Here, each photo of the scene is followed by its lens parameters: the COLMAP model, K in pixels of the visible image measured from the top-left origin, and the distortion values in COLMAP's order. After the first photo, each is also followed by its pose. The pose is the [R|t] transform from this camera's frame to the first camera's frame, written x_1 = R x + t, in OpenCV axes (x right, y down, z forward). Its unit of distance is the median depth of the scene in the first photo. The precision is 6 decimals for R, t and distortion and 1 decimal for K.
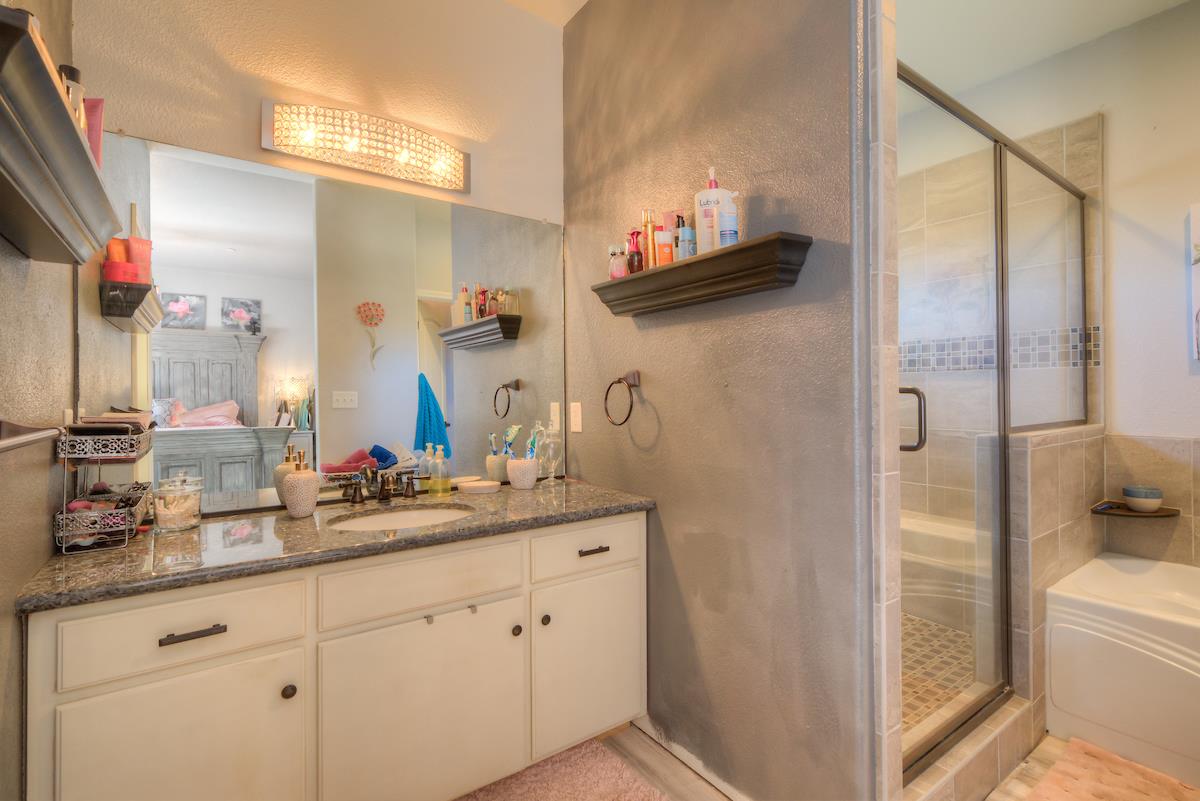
lens RADIAL K [[558.7, 0, 613.8], [0, 558.7, 392.1], [0, 0, 1]] dist [0.001161, -0.000582]
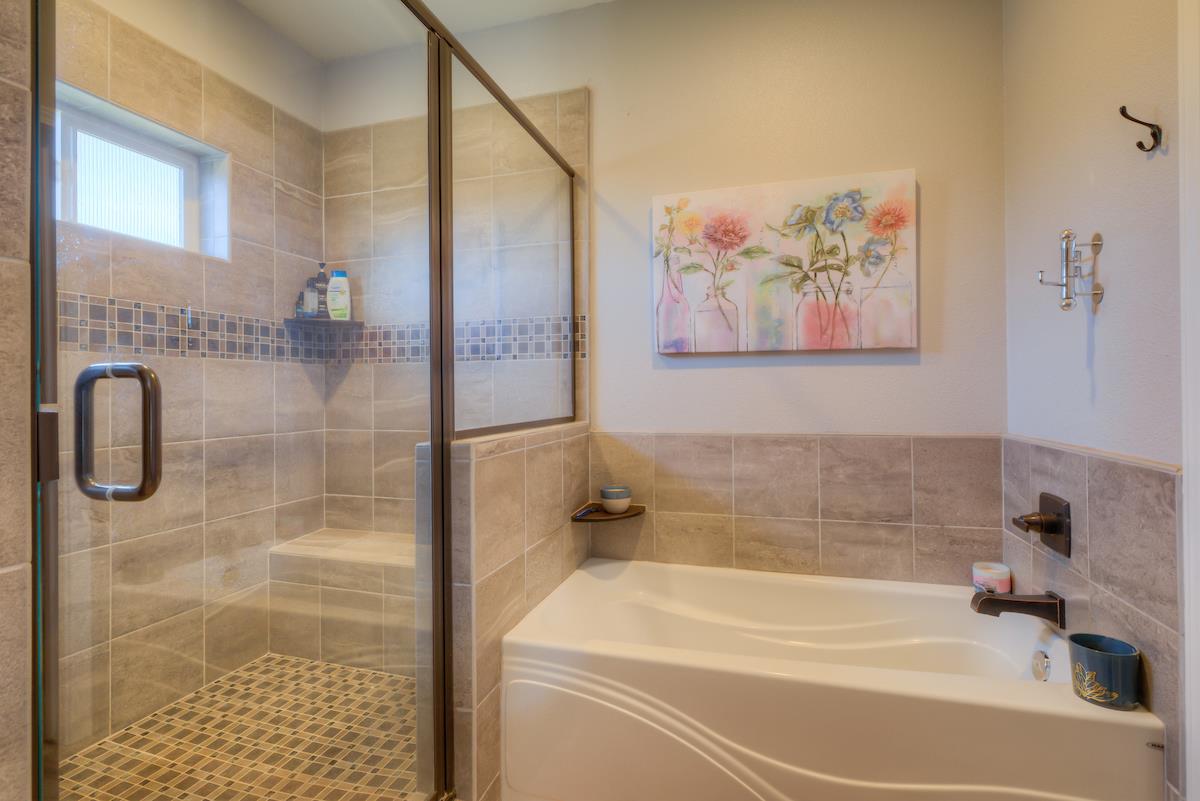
lens RADIAL K [[558.7, 0, 613.8], [0, 558.7, 392.1], [0, 0, 1]] dist [0.001161, -0.000582]
pose [[0.796211, -0.000544, 0.605019, 0.365140], [0.000082, 1.000000, 0.000791, 0.008979], [-0.605019, -0.000580, 0.796211, 0.246219]]
